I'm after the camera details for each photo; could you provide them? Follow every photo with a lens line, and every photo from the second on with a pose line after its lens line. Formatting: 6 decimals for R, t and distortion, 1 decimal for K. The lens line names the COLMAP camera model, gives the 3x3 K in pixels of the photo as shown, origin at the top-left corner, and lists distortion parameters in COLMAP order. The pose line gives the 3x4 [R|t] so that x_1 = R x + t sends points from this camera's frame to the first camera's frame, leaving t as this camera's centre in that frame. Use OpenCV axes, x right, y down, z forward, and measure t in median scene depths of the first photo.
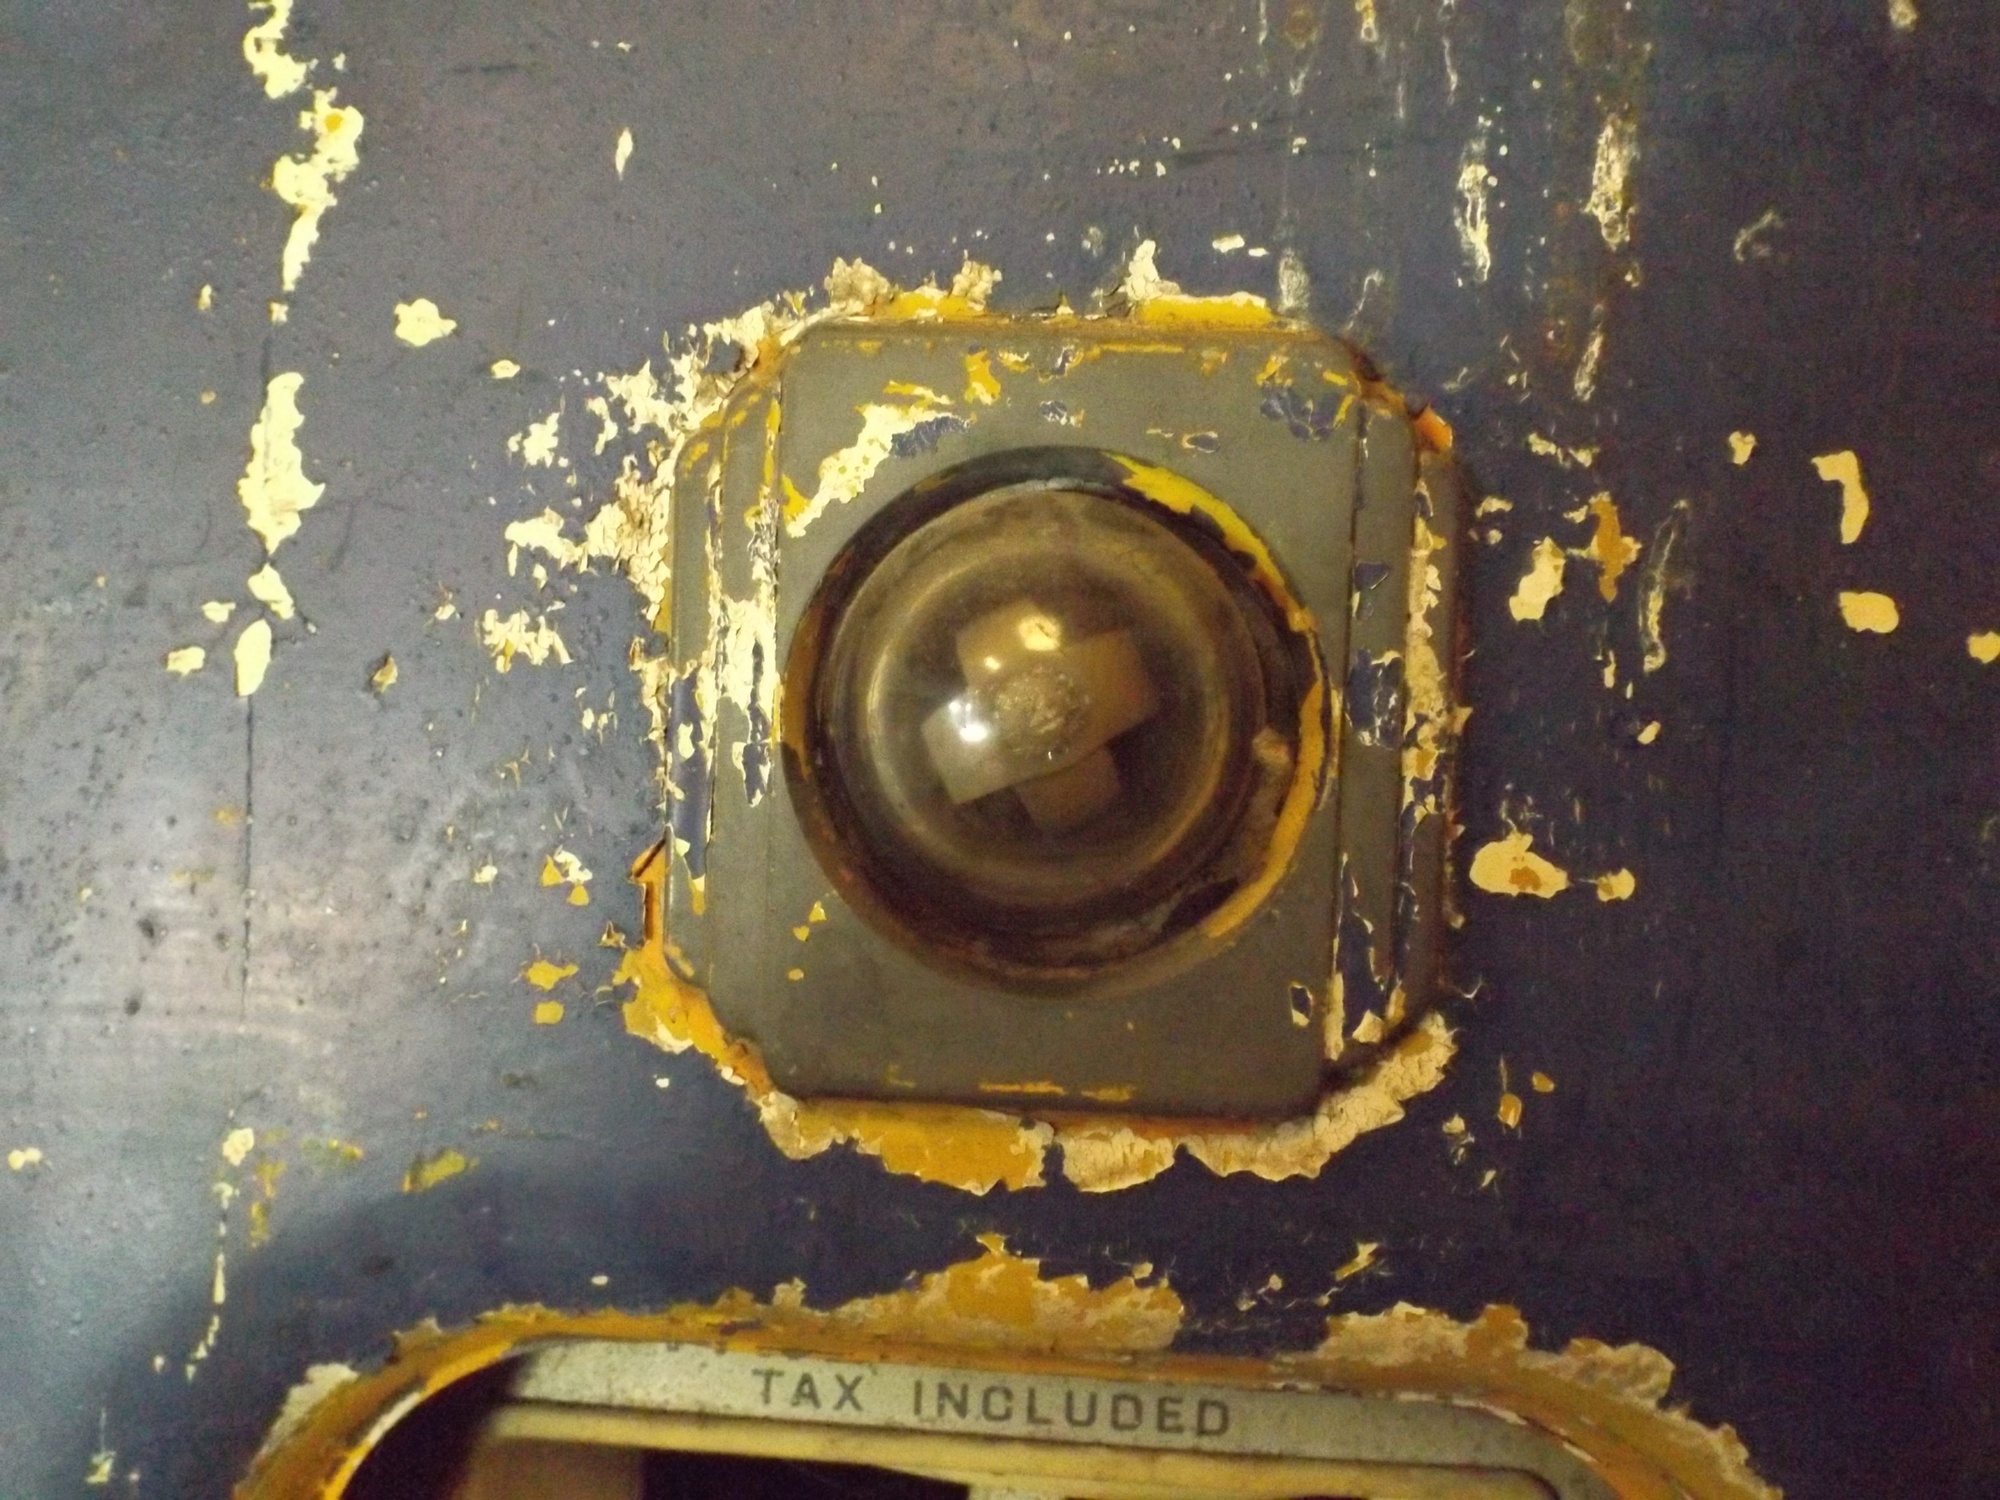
lens RADIAL K [[1432.2, 0, 1002.8], [0, 1432.2, 762.7], [0, 0, 1]] dist [0.012285, -0.022763]
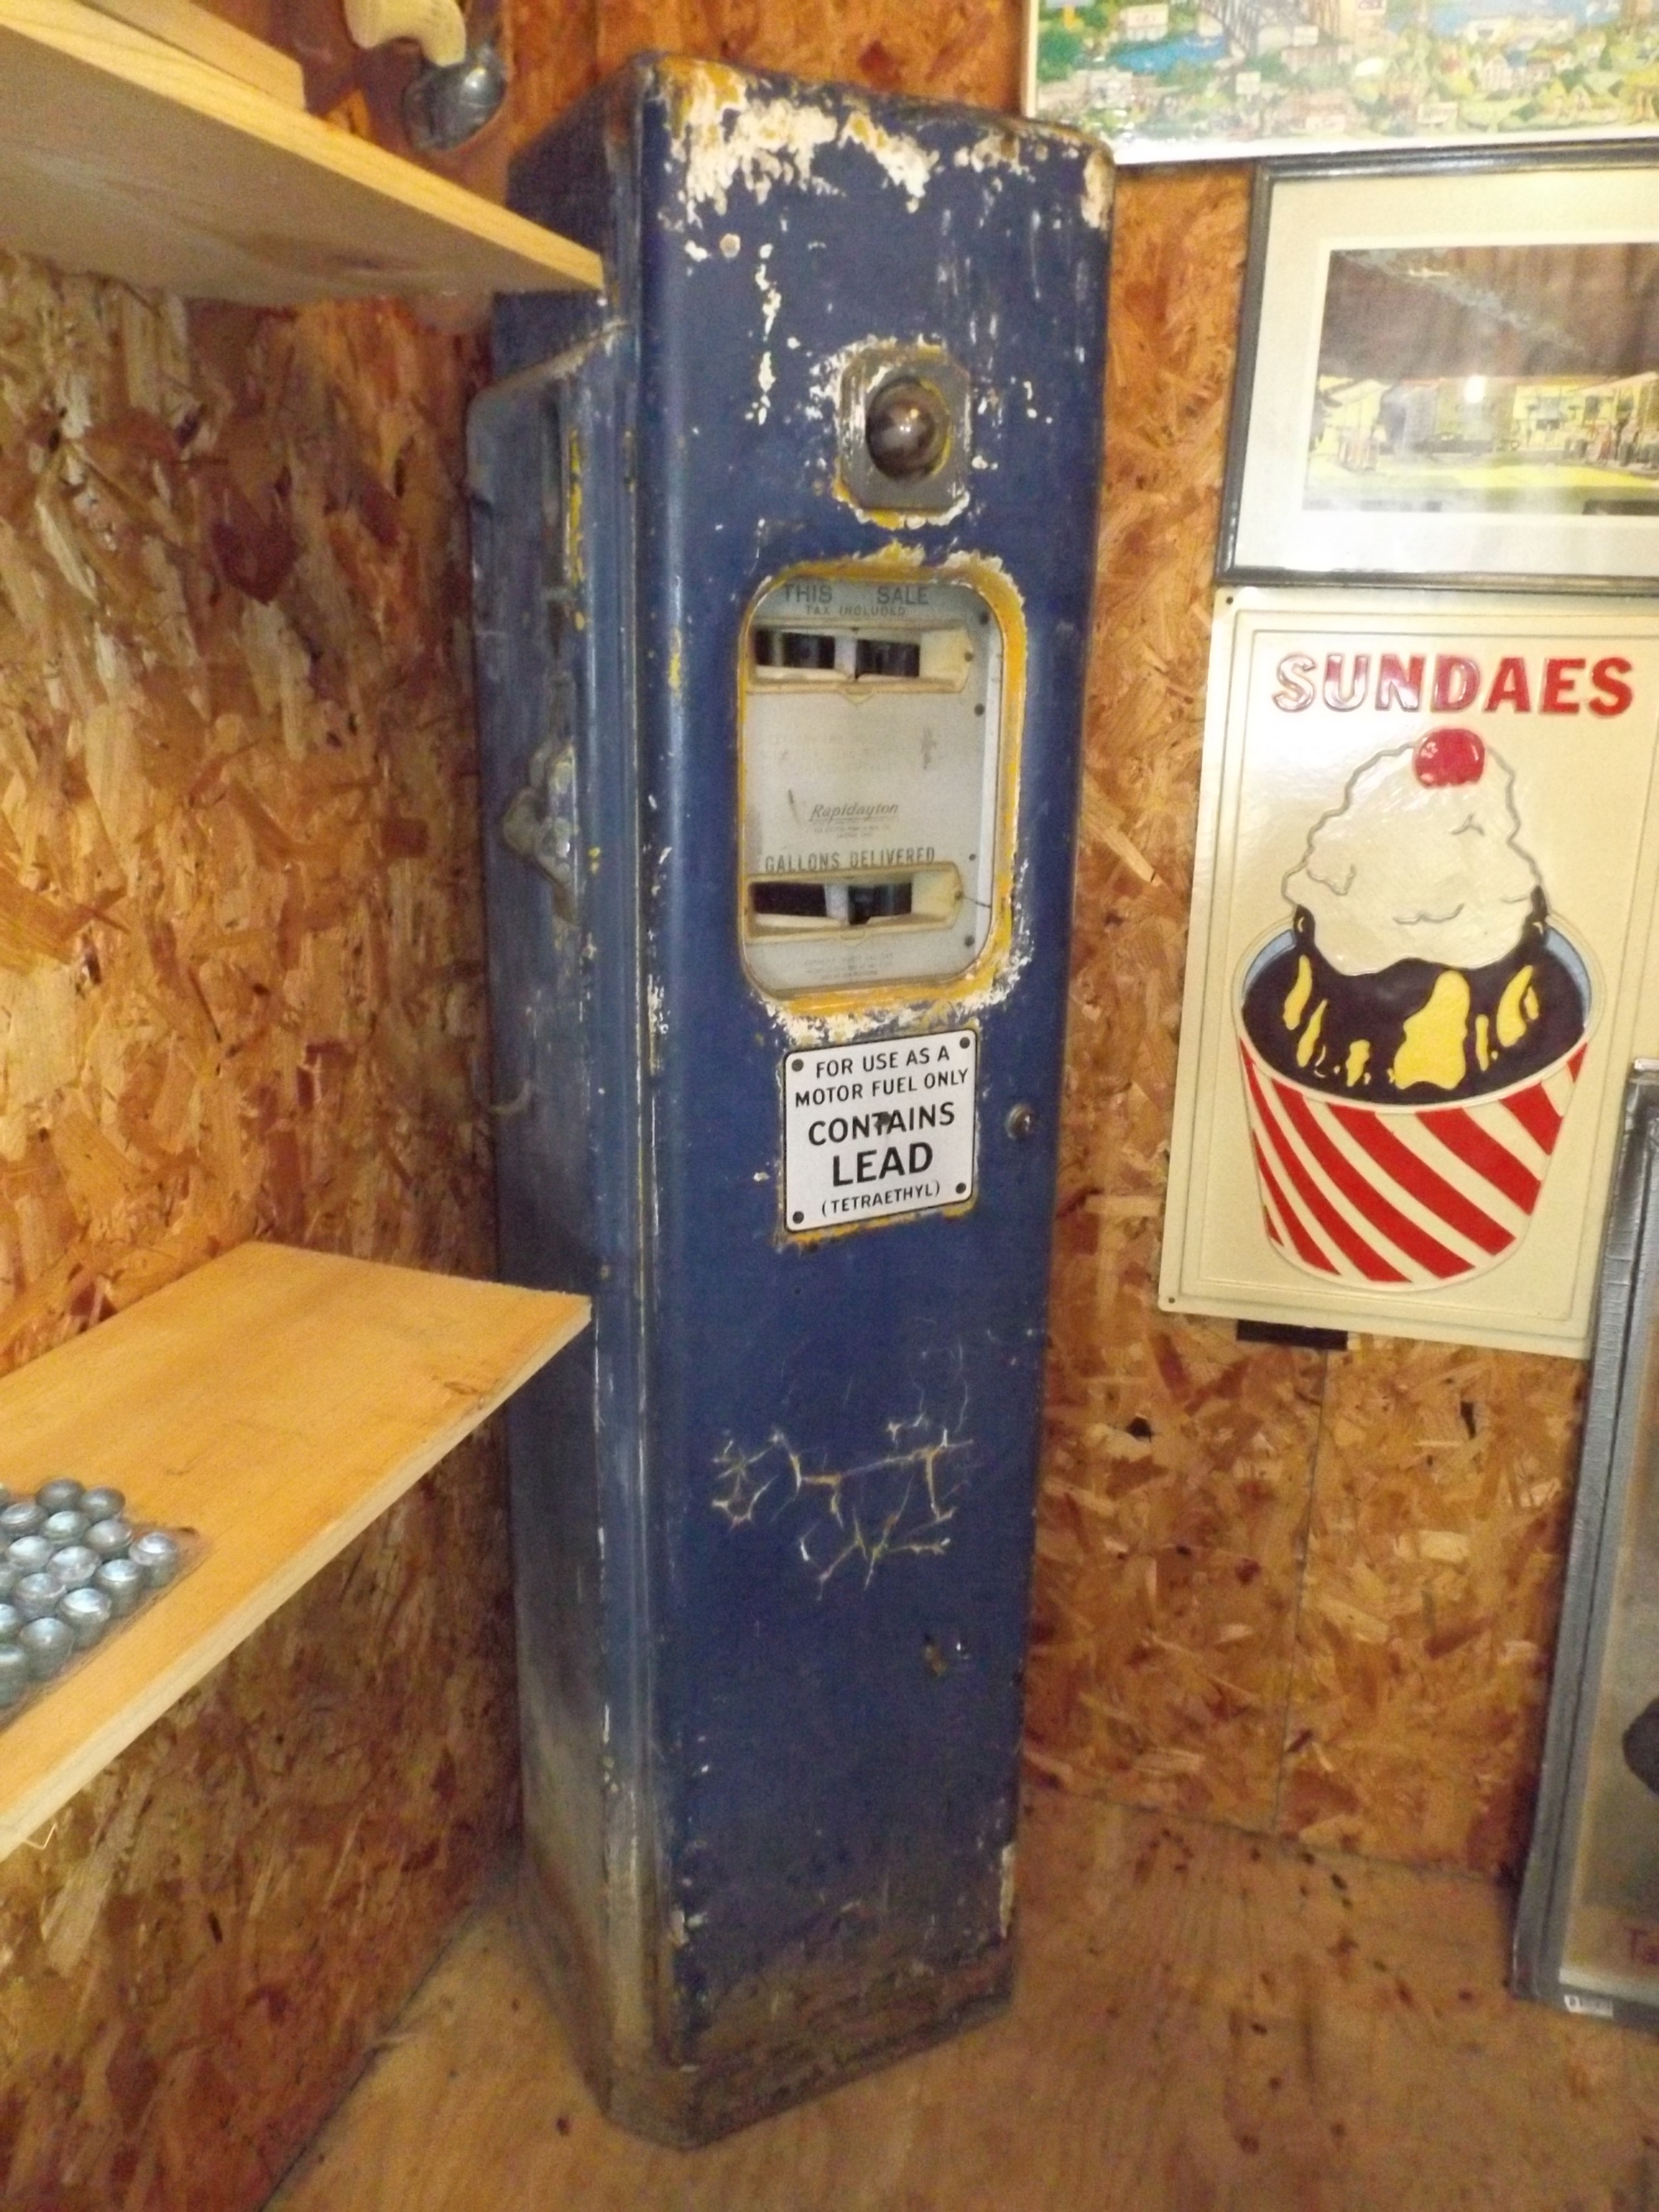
lens RADIAL K [[1584.1, 0, 820.7], [0, 1584.1, 1102.8], [0, 0, 1]] dist [0.012285, -0.022763]
pose [[0.870997, -0.175169, 0.459000, -3.306372], [0.038523, 0.955751, 0.291644, 0.606813], [-0.489777, -0.236339, 0.839204, -4.269911]]
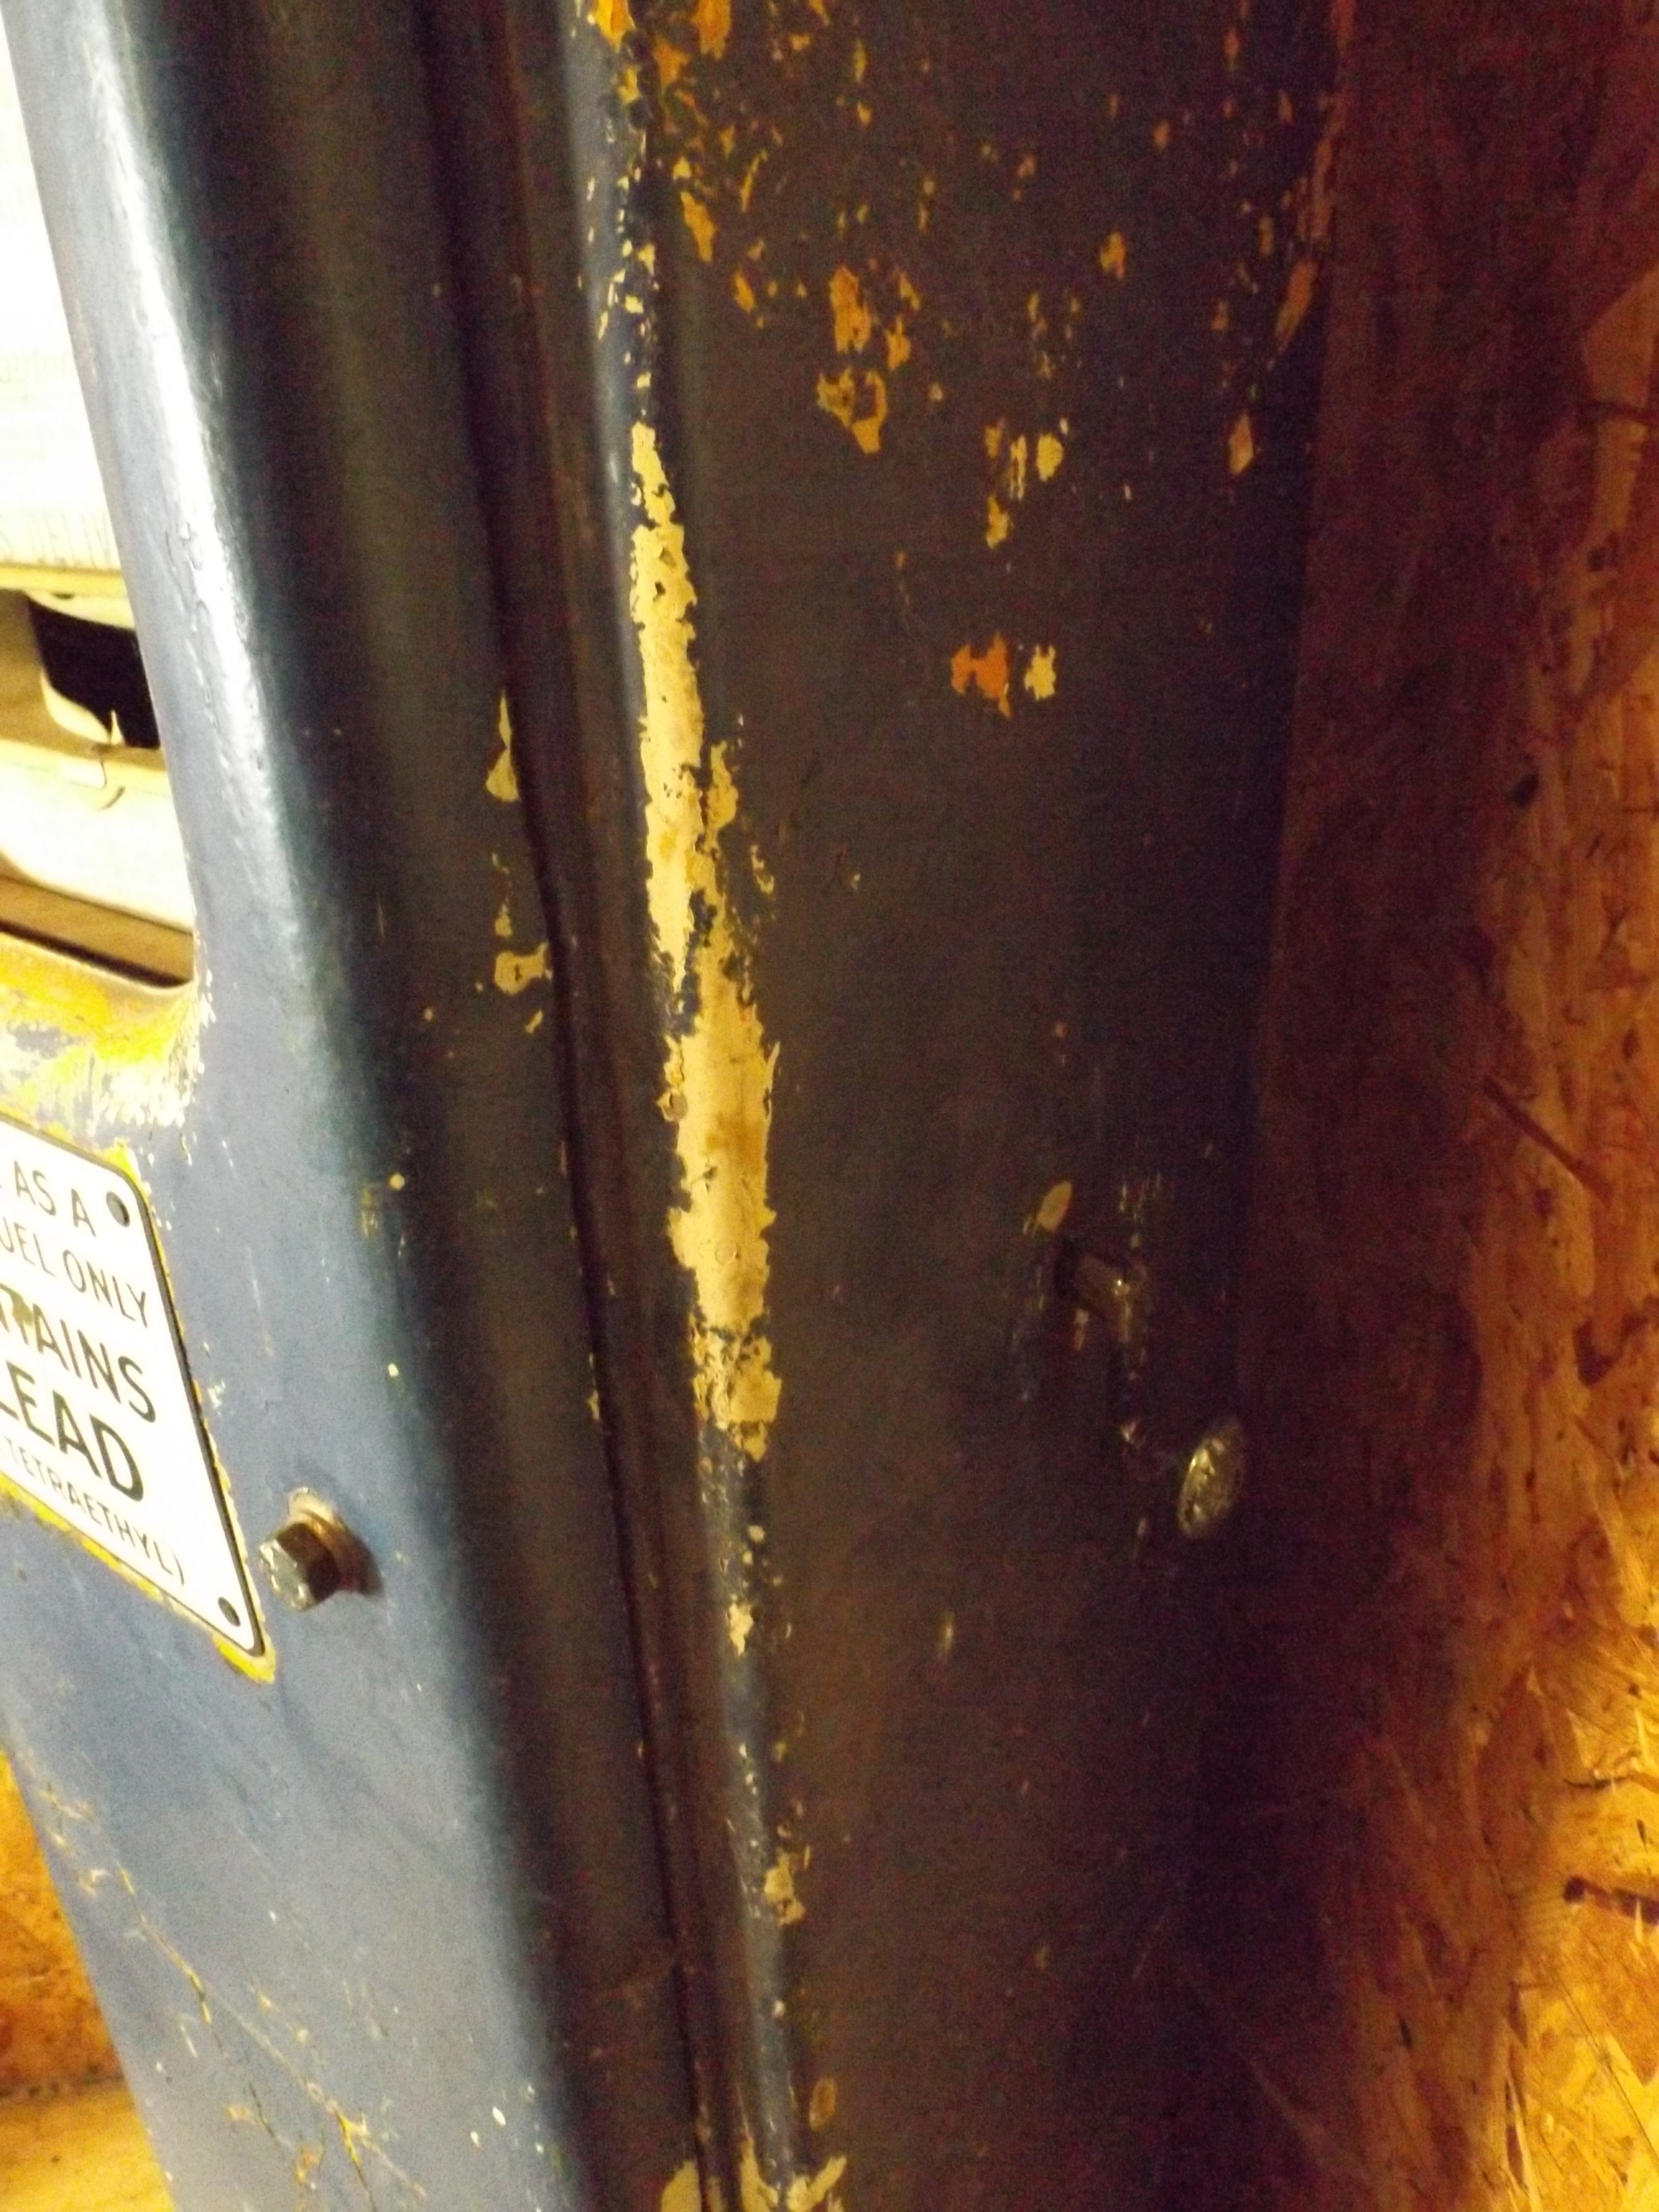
lens RADIAL K [[1584.1, 0, 831.9], [0, 1584.1, 1108.1], [0, 0, 1]] dist [0.012285, -0.022763]
pose [[0.810790, 0.174780, -0.558634, 2.075072], [0.072496, 0.917046, 0.392136, 1.497263], [0.580831, -0.358438, 0.730861, 0.157526]]
